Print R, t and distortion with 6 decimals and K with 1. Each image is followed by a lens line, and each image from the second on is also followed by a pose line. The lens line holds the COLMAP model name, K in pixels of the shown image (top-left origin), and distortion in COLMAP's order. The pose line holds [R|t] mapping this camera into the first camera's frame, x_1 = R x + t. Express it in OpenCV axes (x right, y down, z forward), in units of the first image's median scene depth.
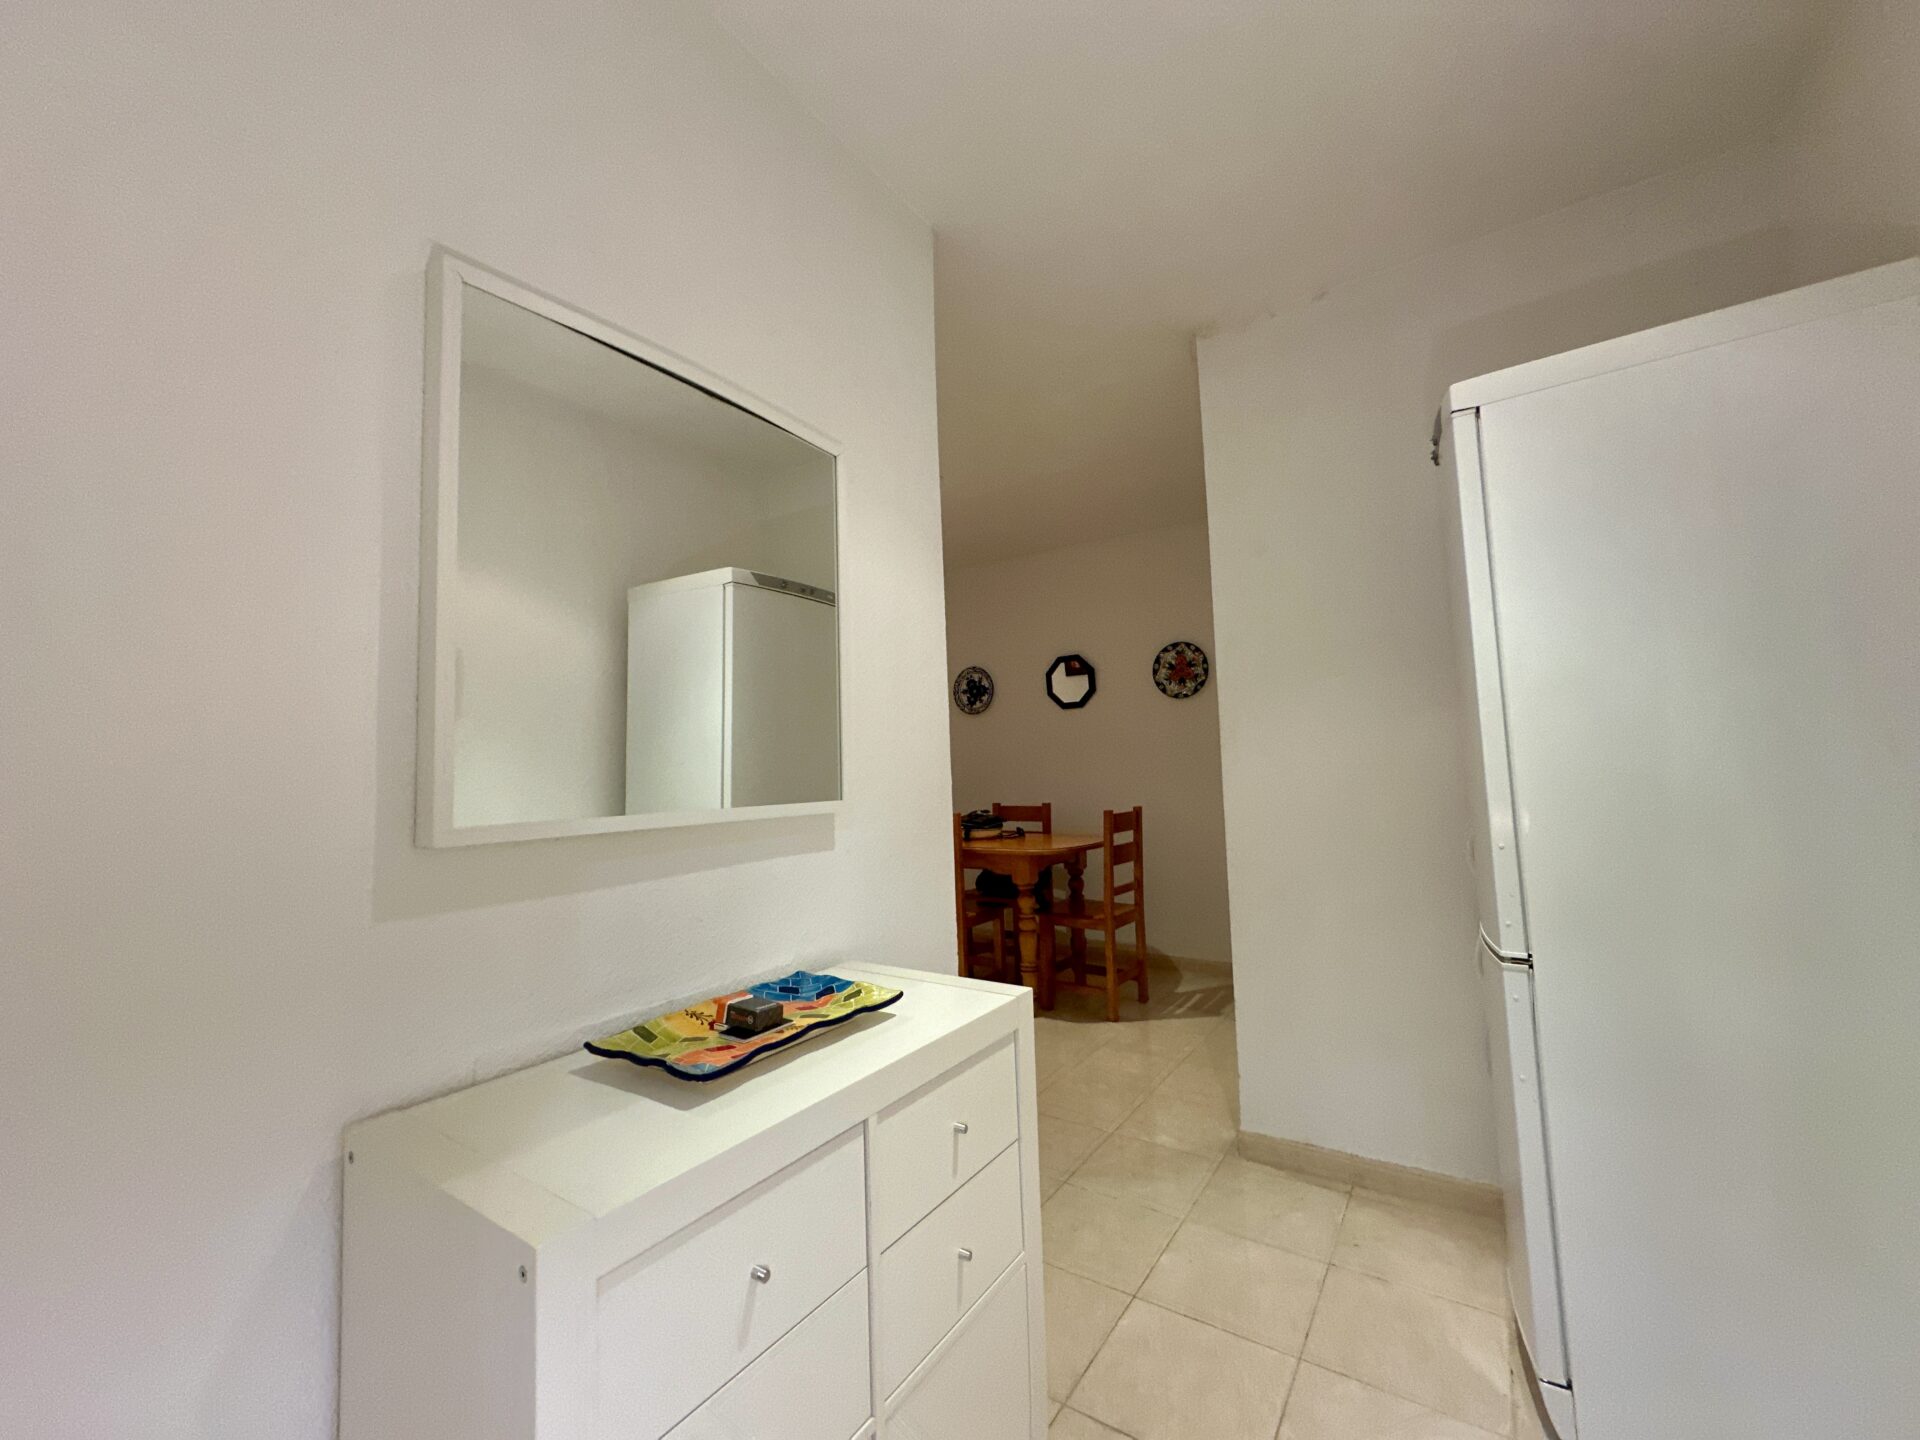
lens RADIAL K [[764.2, 0, 957.2], [0, 764.2, 719.7], [0, 0, 1]] dist [-0.003278, 0.000940]
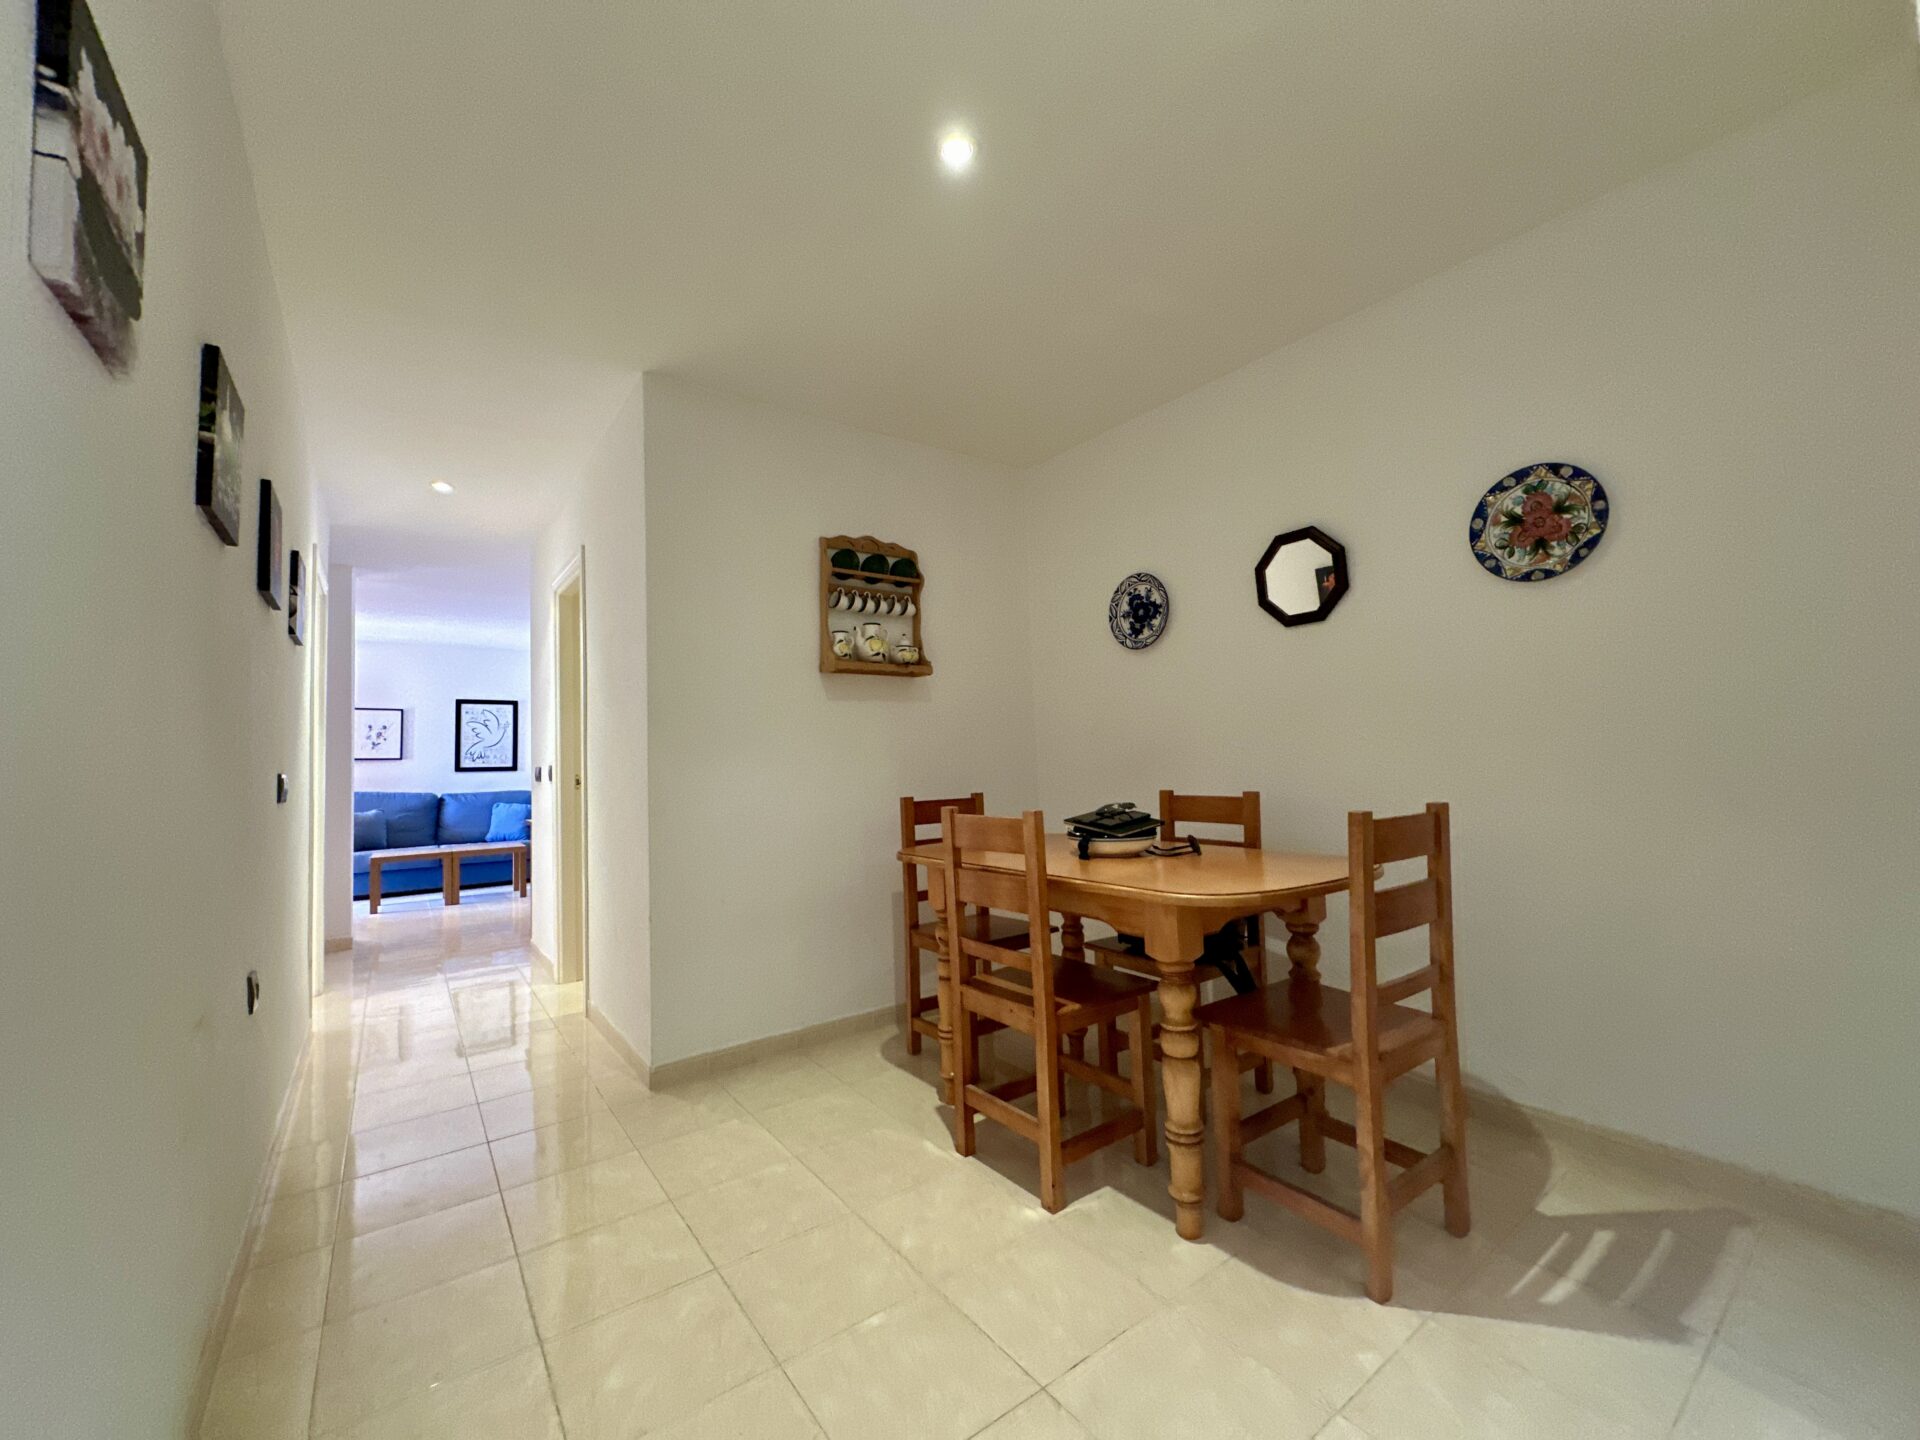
lens RADIAL K [[764.2, 0, 958.9], [0, 764.2, 721.2], [0, 0, 1]] dist [-0.003278, 0.000940]
pose [[0.944386, -0.019078, -0.328286, 0.115967], [0.027656, 0.999387, 0.021481, 0.046568], [0.327675, -0.029365, 0.944334, 0.473696]]
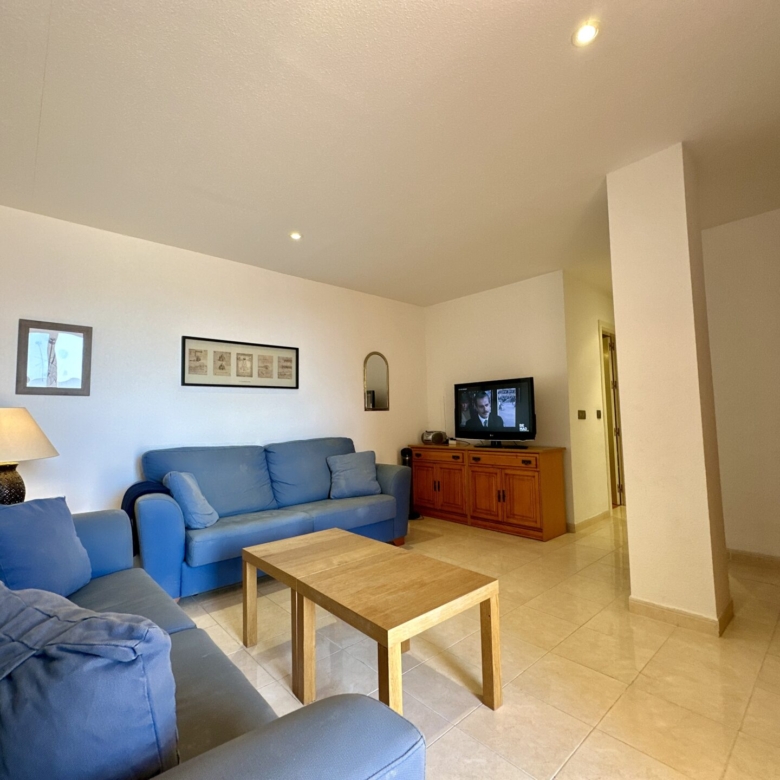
lens RADIAL K [[414.2, 0, 390.1], [0, 414.2, 391.5], [0, 0, 1]] dist [-0.003155, 0.001274]
pose [[0.236241, 0.092841, 0.967249, -2.061510], [-0.052282, 0.995198, -0.082754, 0.192173], [-0.970287, -0.031020, 0.239961, 1.605635]]
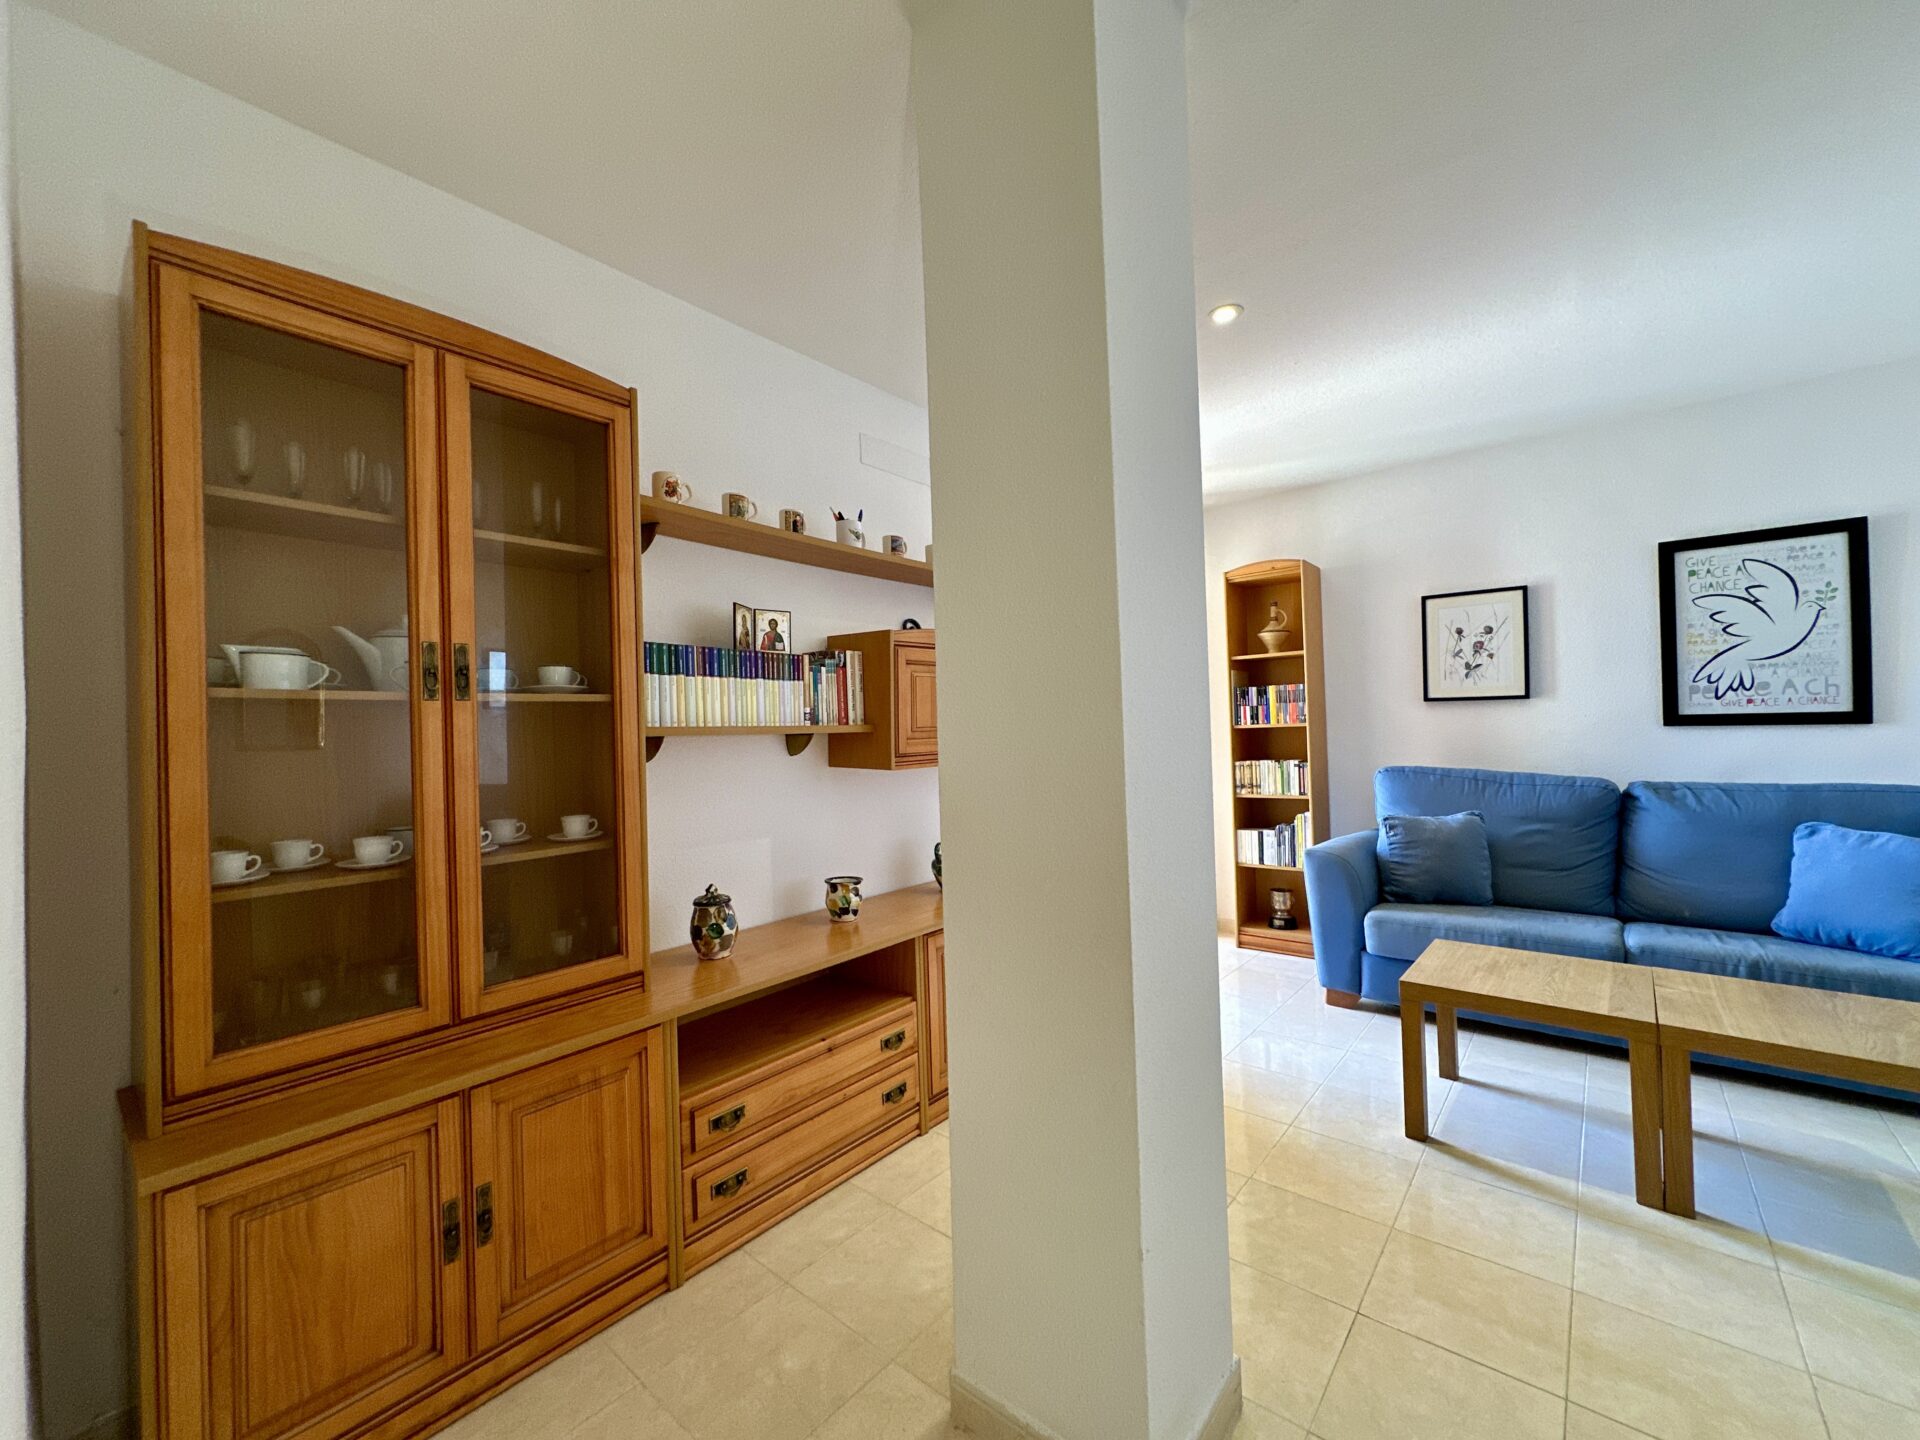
lens RADIAL K [[764.2, 0, 962.5], [0, 764.2, 722.5], [0, 0, 1]] dist [-0.003278, 0.000940]
pose [[-0.097038, 0.020372, -0.995072, -1.005471], [0.101495, 0.994781, 0.010468, 0.103374], [0.990092, -0.099979, -0.098600, 1.340005]]
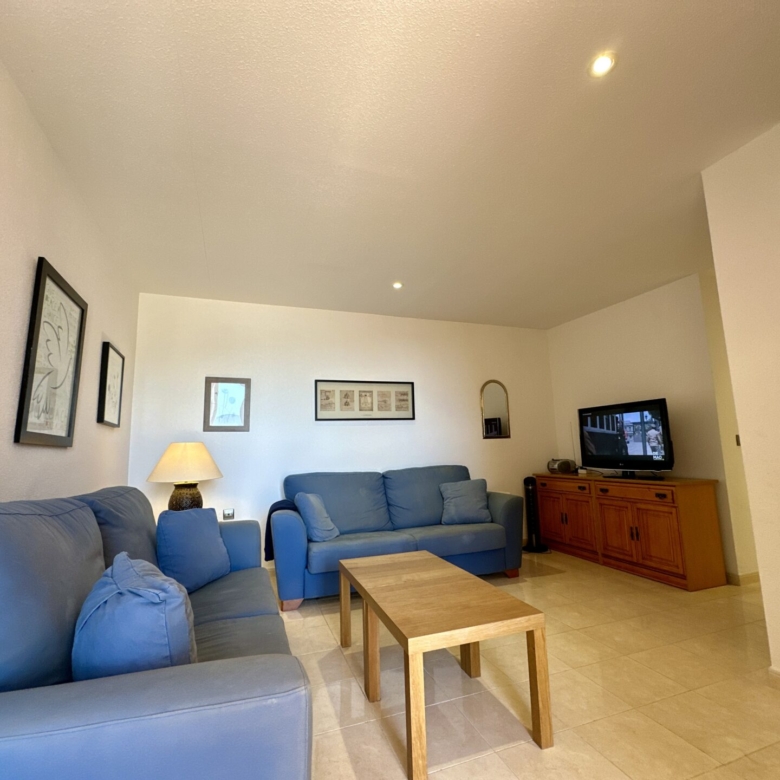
lens RADIAL K [[414.2, 0, 390.4], [0, 414.2, 391.8], [0, 0, 1]] dist [-0.003155, 0.001274]
pose [[0.582953, 0.129059, 0.802191, -2.064189], [-0.046613, 0.990990, -0.125561, 0.180893], [-0.811168, 0.035803, 0.583716, 1.469759]]
